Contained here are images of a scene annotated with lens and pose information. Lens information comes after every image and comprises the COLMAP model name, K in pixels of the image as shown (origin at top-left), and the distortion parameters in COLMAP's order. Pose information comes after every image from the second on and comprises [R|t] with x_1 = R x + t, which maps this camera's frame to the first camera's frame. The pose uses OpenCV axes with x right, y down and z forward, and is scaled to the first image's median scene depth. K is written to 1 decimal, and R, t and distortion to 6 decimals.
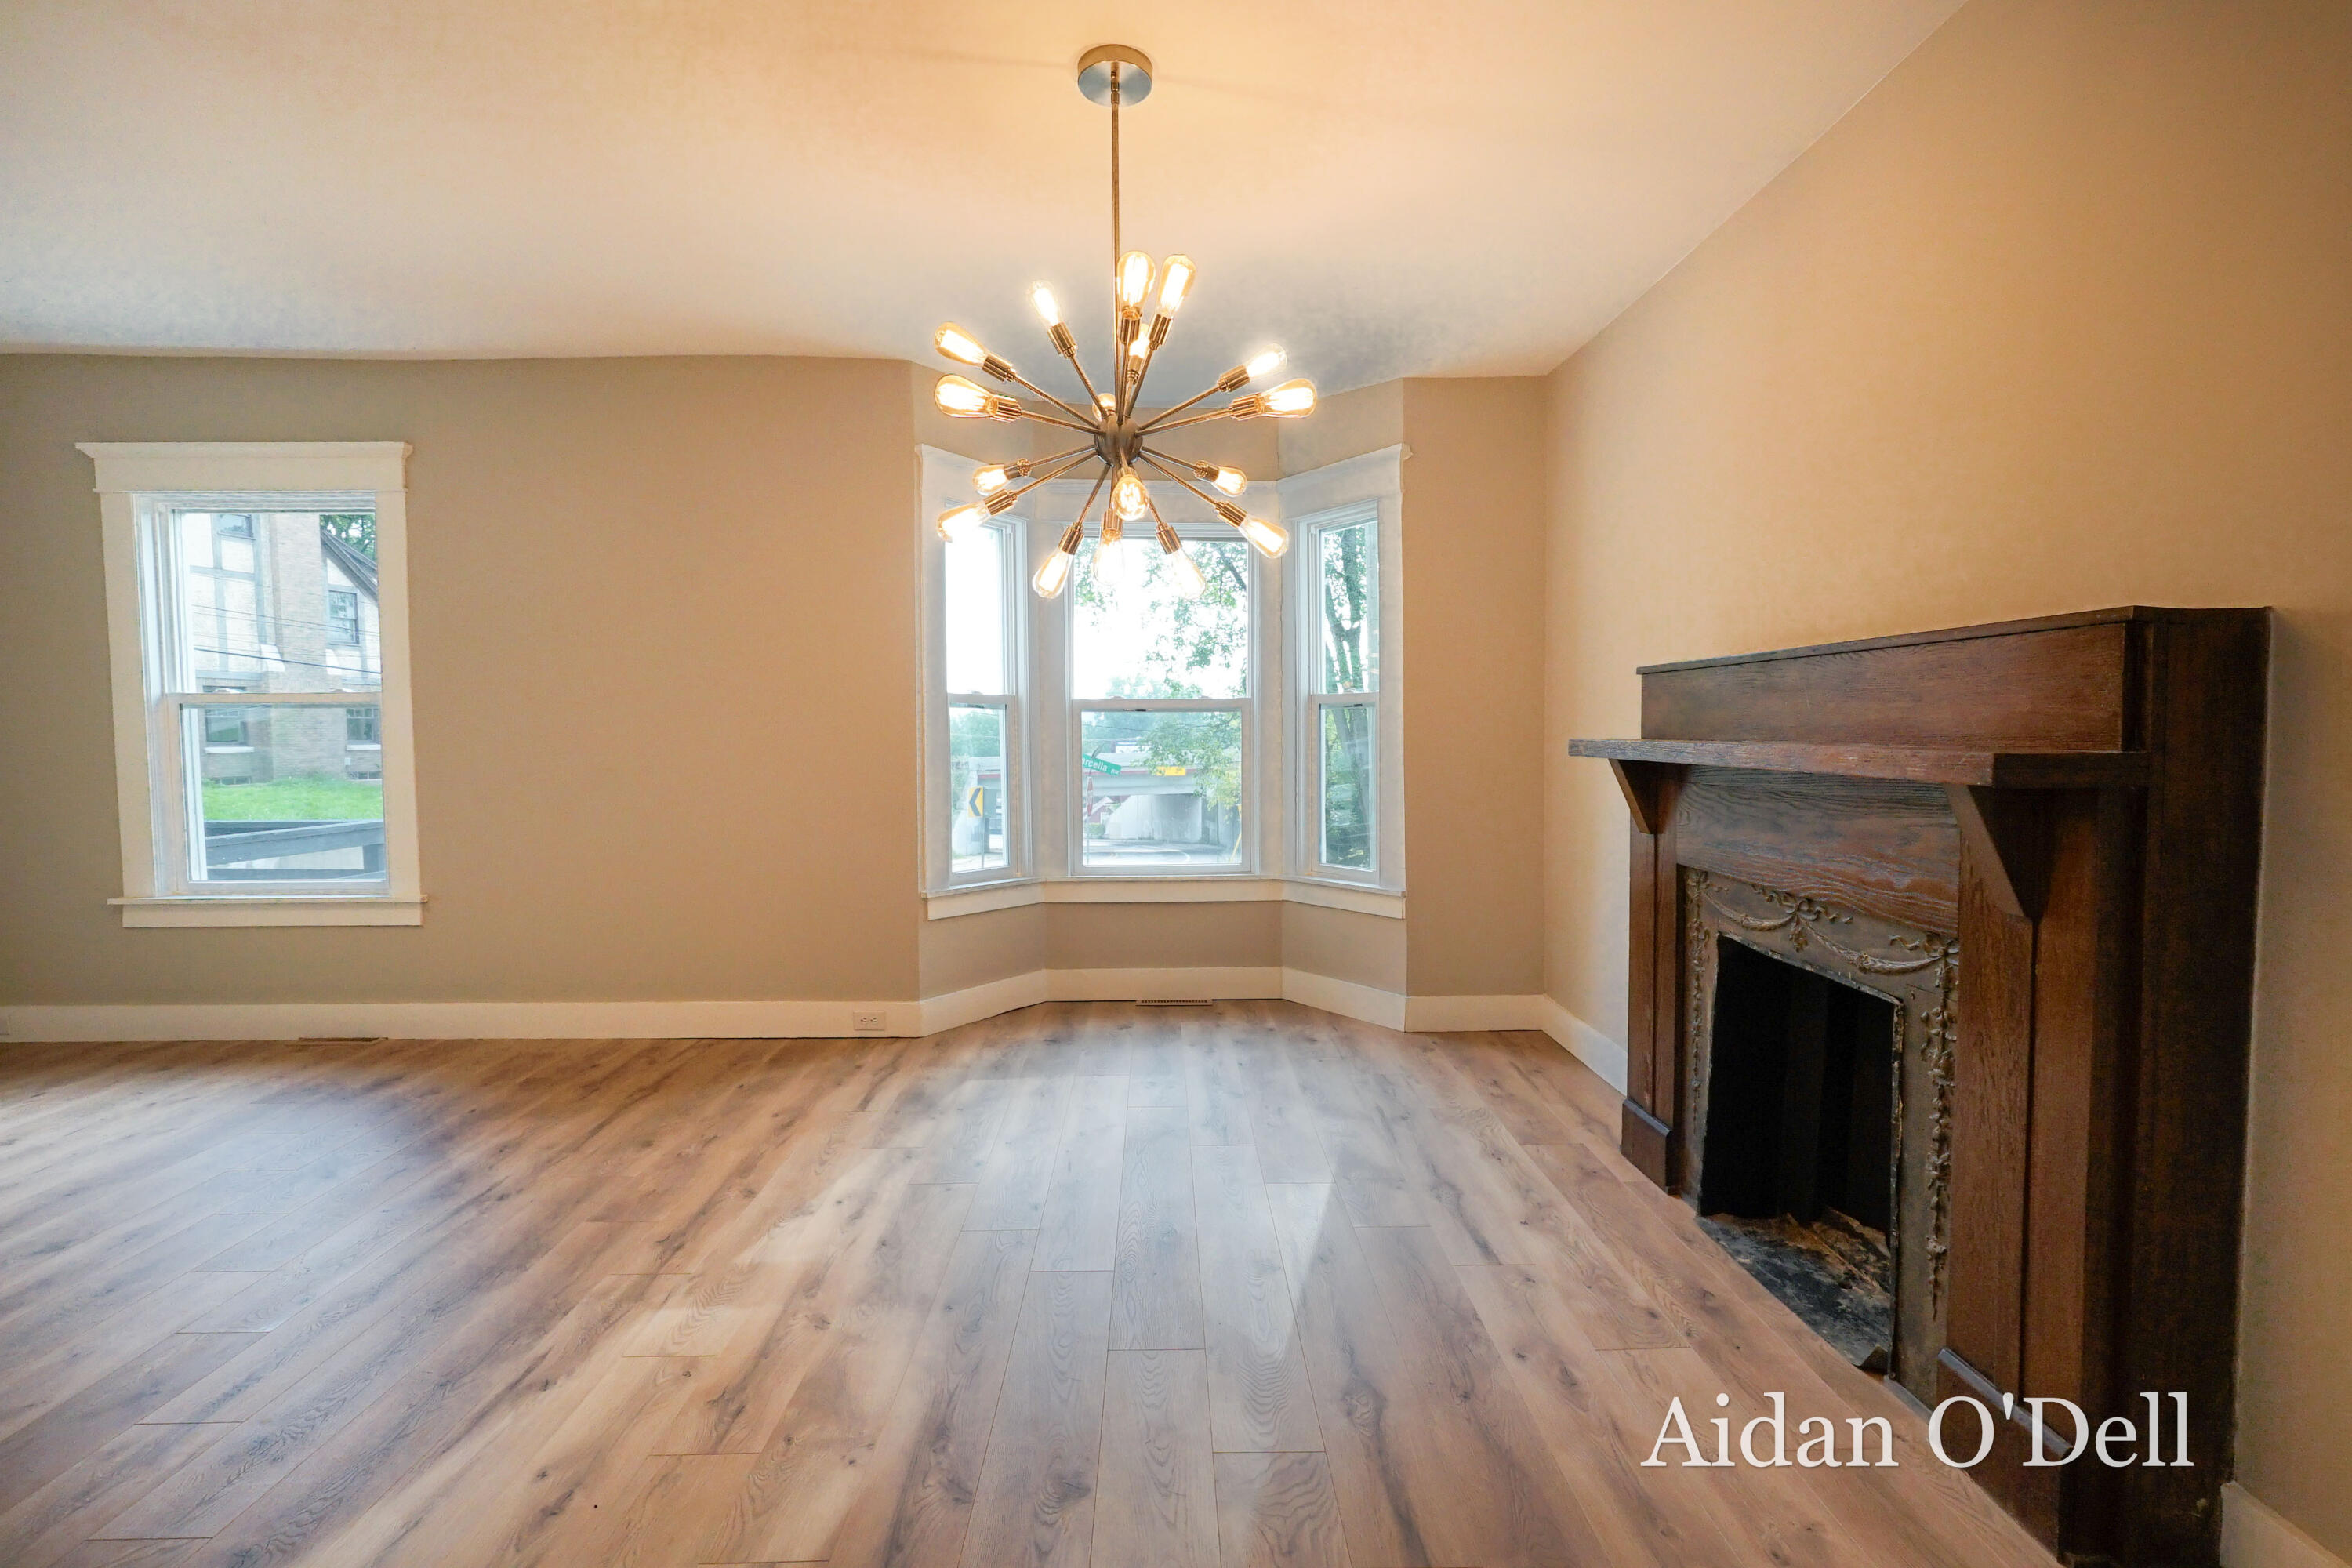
lens RADIAL K [[982.4, 0, 1172.9], [0, 982.4, 783.1], [0, 0, 1]] dist [-0.023512, 0.009275]
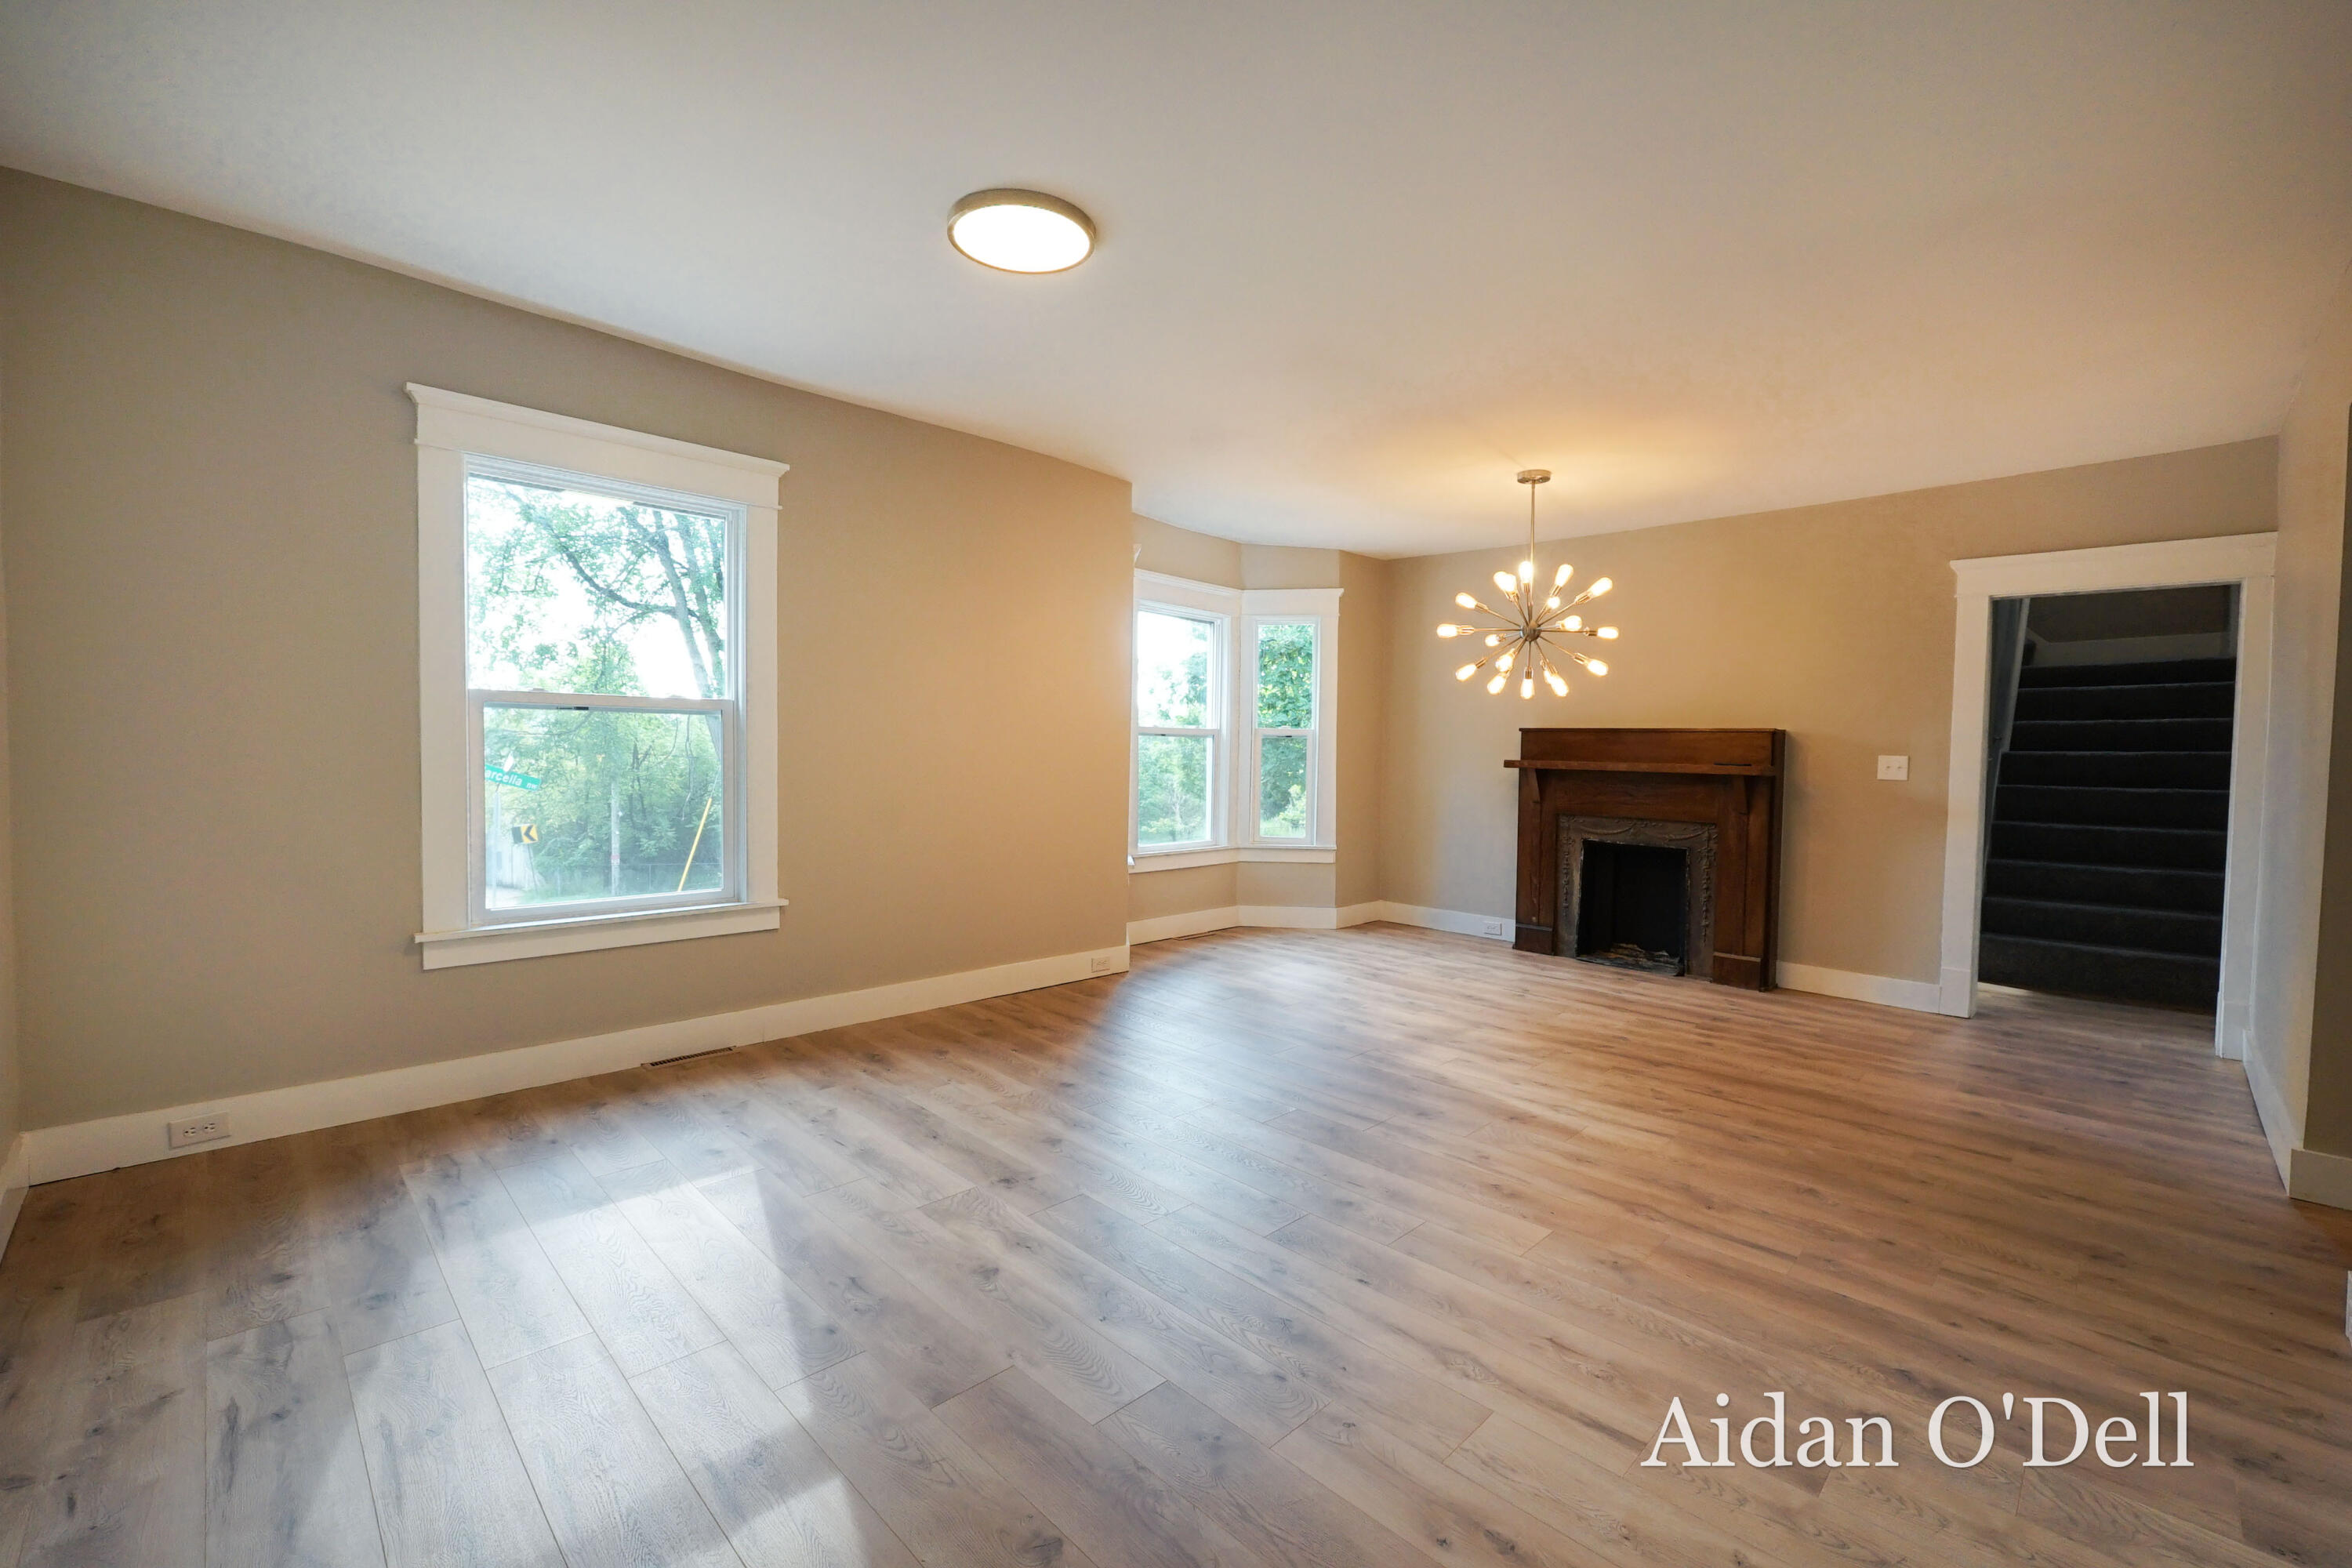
lens RADIAL K [[982.4, 0, 1172.9], [0, 982.4, 783.1], [0, 0, 1]] dist [-0.023512, 0.009275]
pose [[0.719975, -0.007404, 0.693960, -1.481291], [0.017000, 0.999831, -0.006969, 0.008305], [-0.693791, 0.016815, 0.719980, -0.049861]]
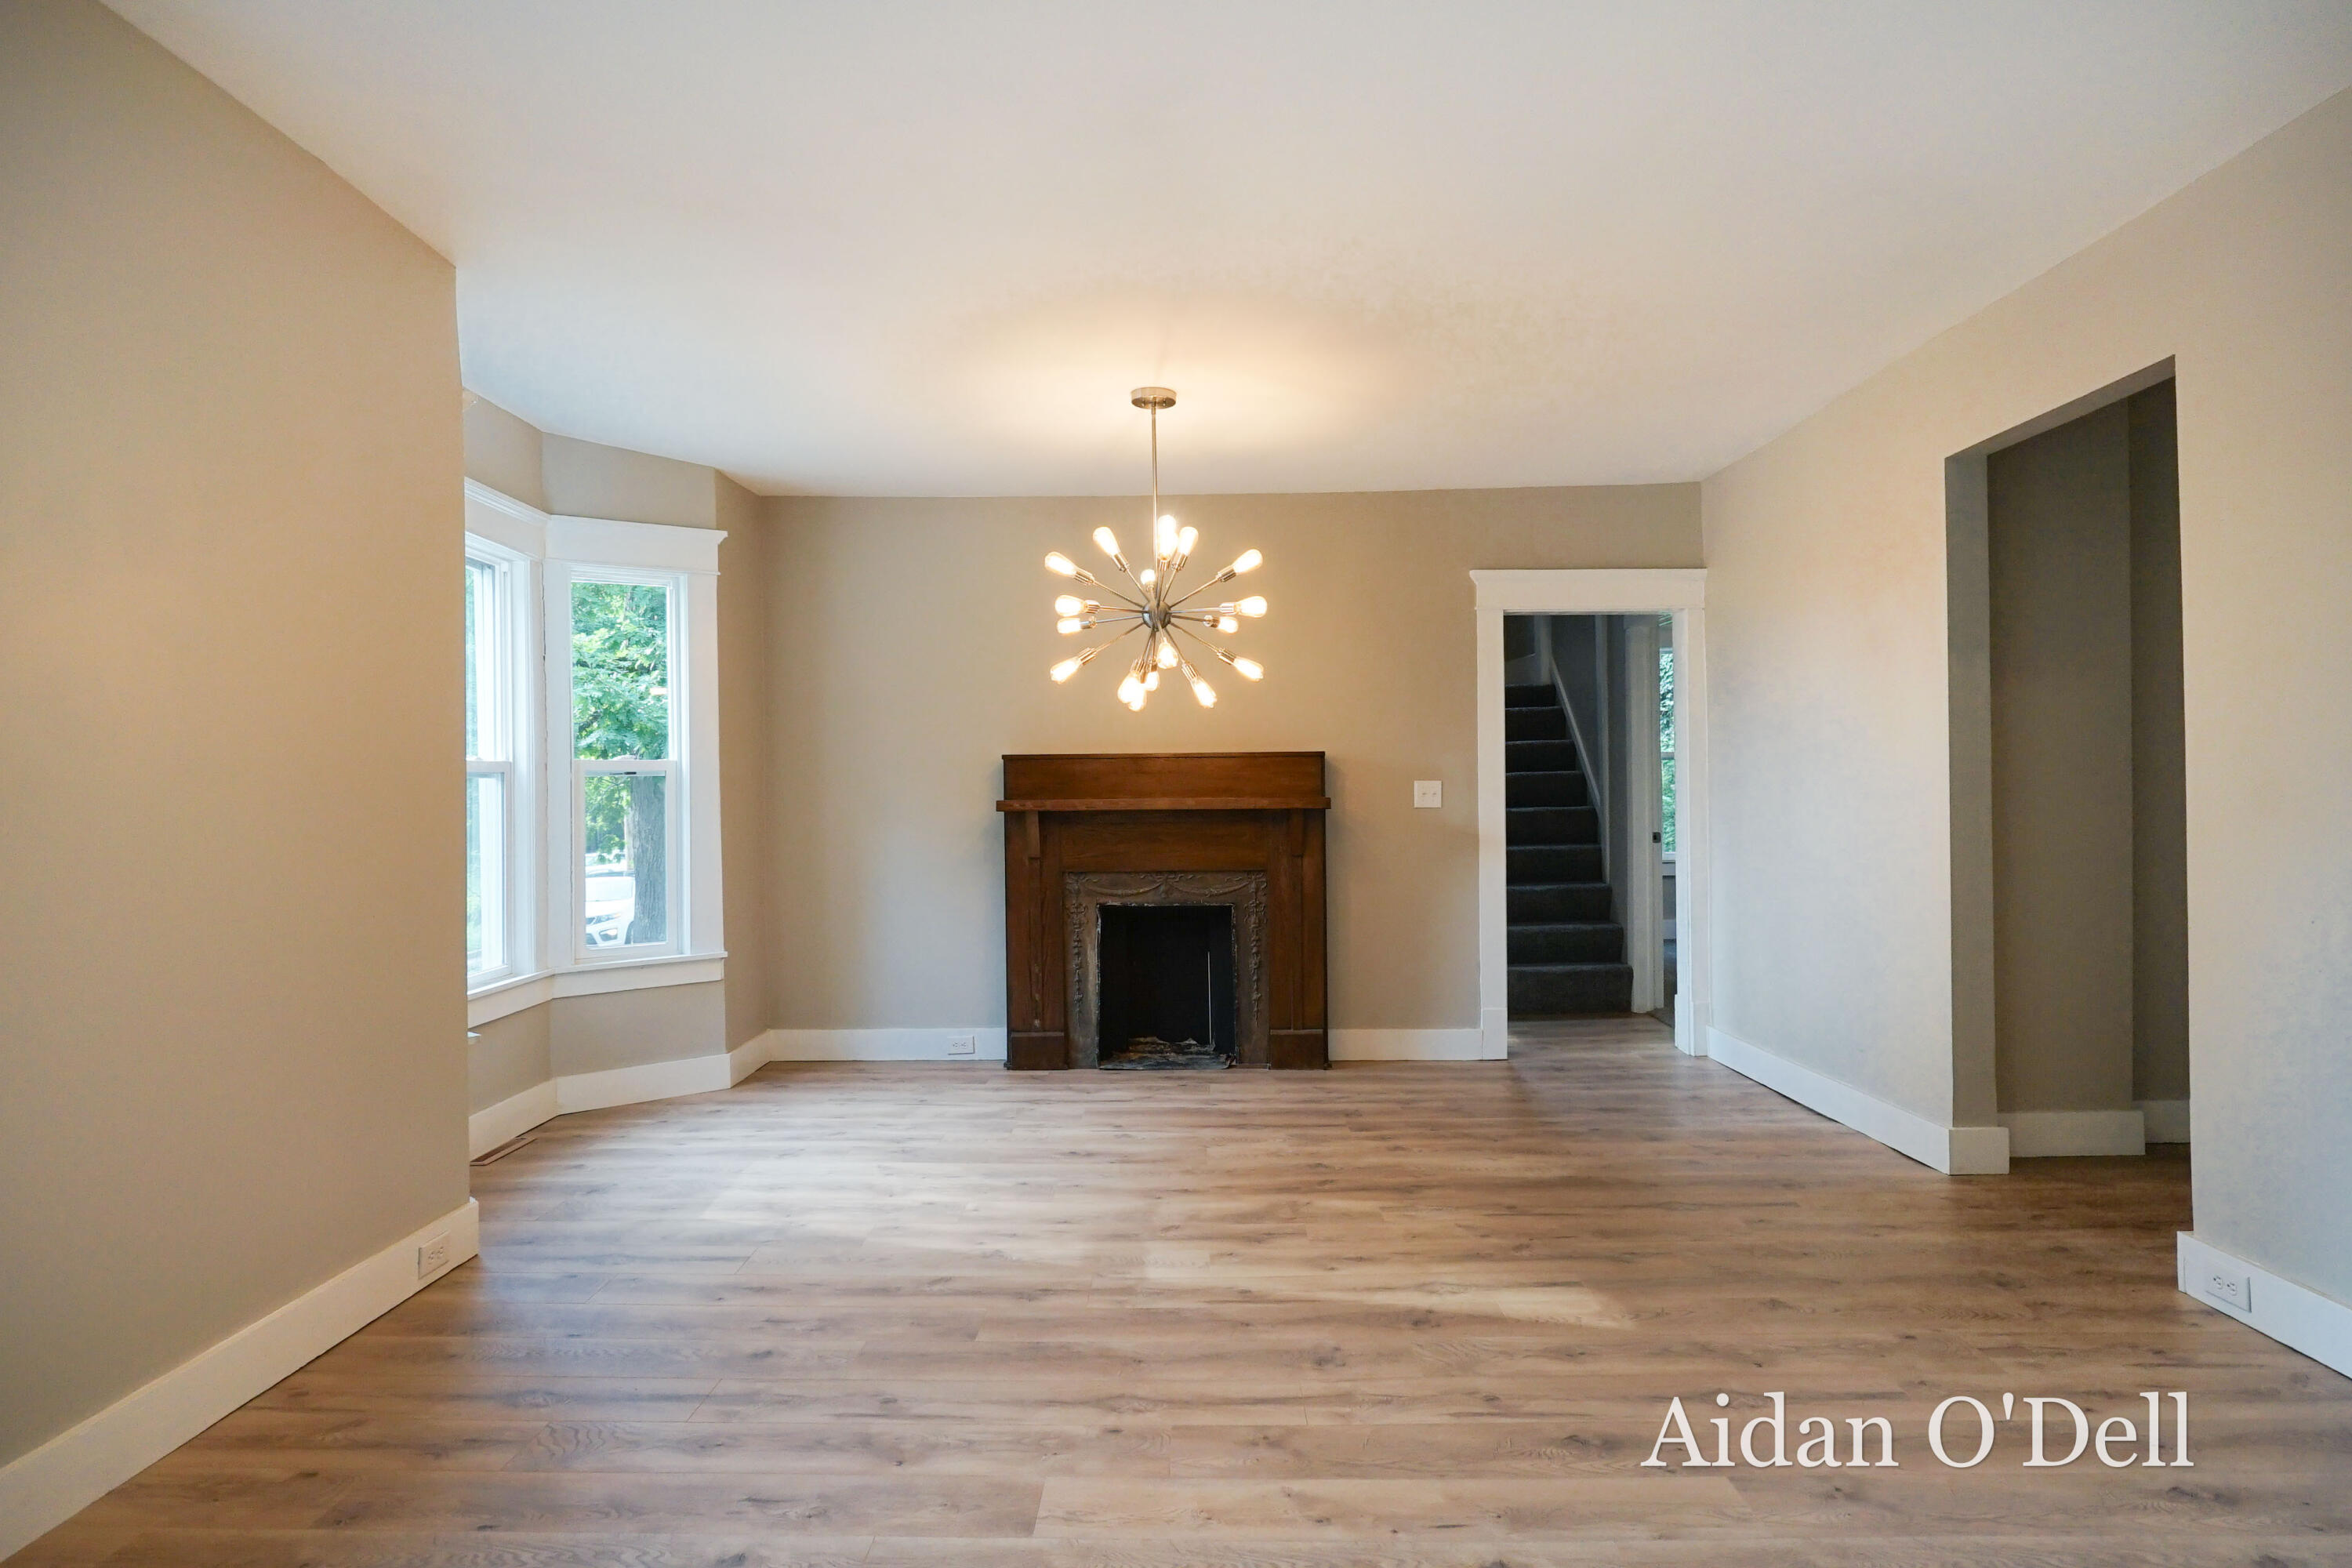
lens RADIAL K [[1294.7, 0, 1176.0], [0, 1294.7, 784.0], [0, 0, 1]] dist [-0.003588, -0.000060]
pose [[0.027692, 0.009531, 0.999571, -1.440814], [0.066909, 0.997694, -0.011367, -0.026474], [-0.997375, 0.067195, 0.026991, 0.602761]]
